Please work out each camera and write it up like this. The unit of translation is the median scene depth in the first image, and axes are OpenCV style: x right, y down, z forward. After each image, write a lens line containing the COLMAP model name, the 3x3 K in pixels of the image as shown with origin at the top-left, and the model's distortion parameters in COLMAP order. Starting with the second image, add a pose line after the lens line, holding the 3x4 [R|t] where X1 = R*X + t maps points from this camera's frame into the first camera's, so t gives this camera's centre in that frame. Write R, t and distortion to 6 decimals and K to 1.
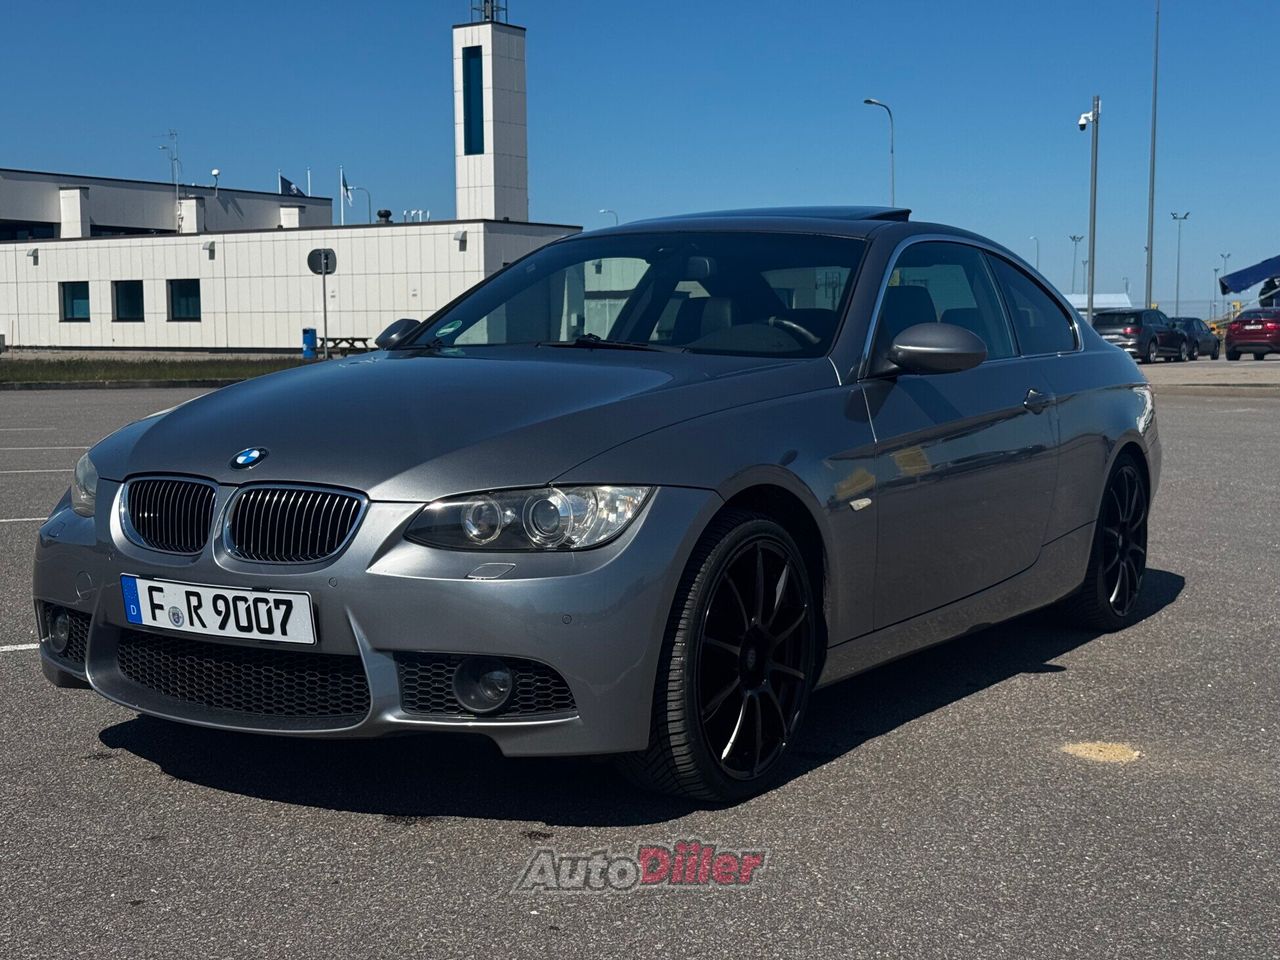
lens RADIAL K [[1748.4, 0, 640.0], [0, 1748.4, 480.0], [0, 0, 1]] dist [0.190734, -0.413698]
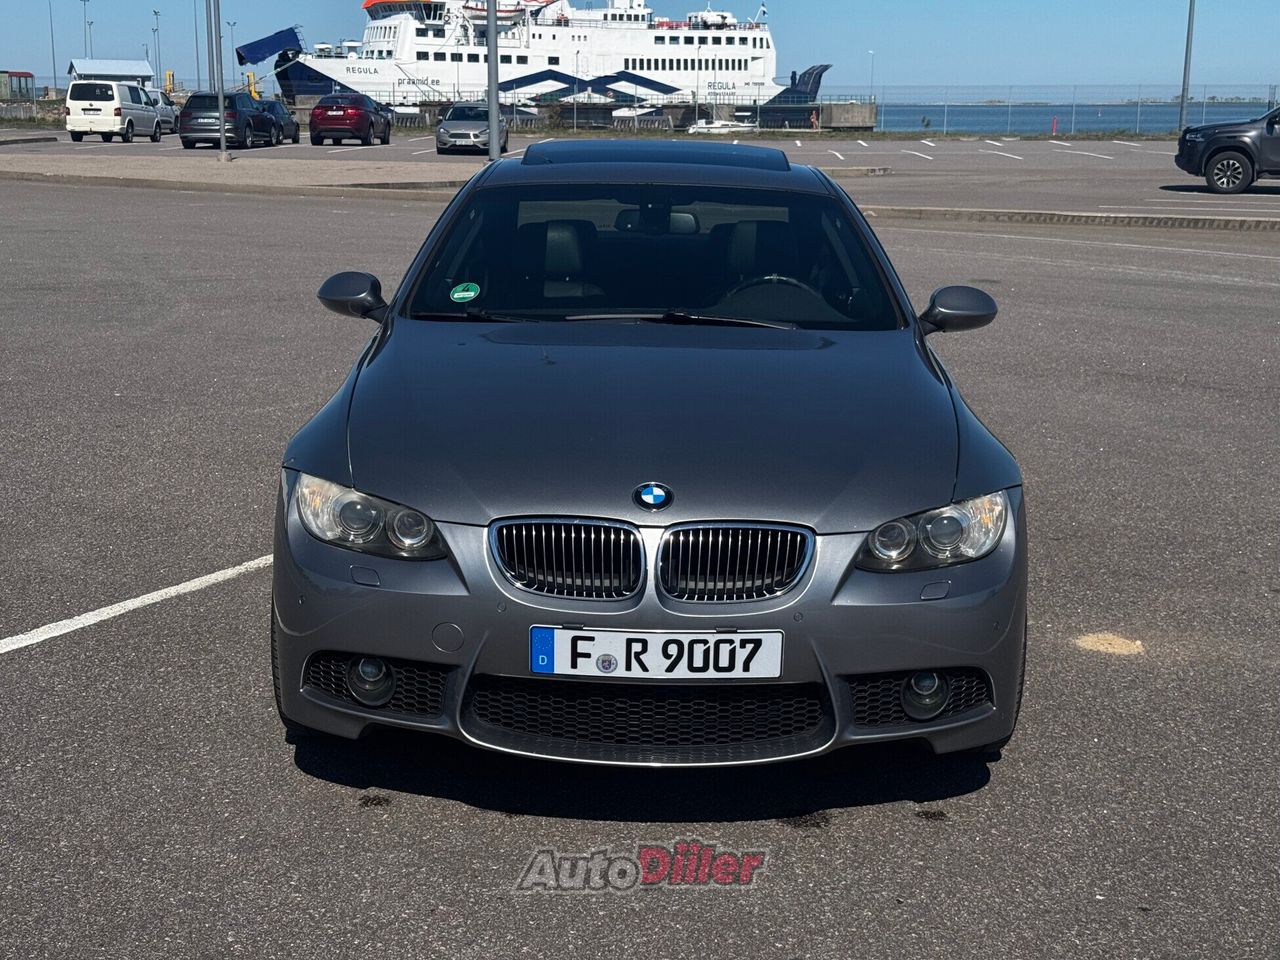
lens RADIAL K [[1748.4, 0, 640.0], [0, 1748.4, 480.0], [0, 0, 1]] dist [0.190734, -0.413698]
pose [[0.857011, -0.093442, 0.506754, -0.744326], [0.027504, 0.990314, 0.136092, -0.159813], [-0.514563, -0.102695, 0.851281, 0.167588]]
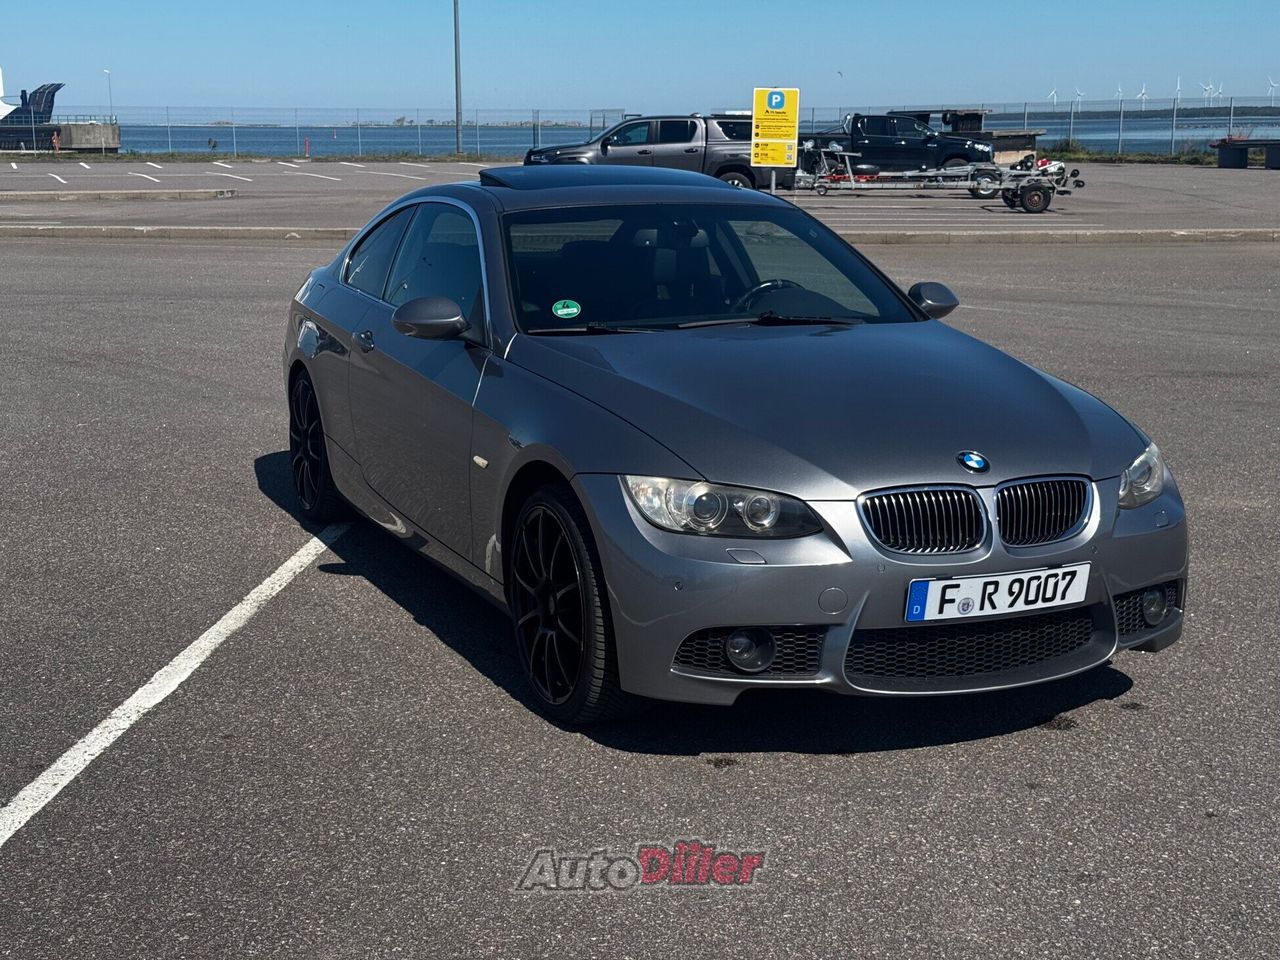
lens RADIAL K [[1748.4, 0, 640.0], [0, 1748.4, 480.0], [0, 0, 1]] dist [0.190734, -0.413698]
pose [[0.577521, -0.155695, 0.801392, -1.317986], [0.066538, 0.987357, 0.143874, -0.187719], [-0.813660, -0.029768, 0.580579, 0.512173]]
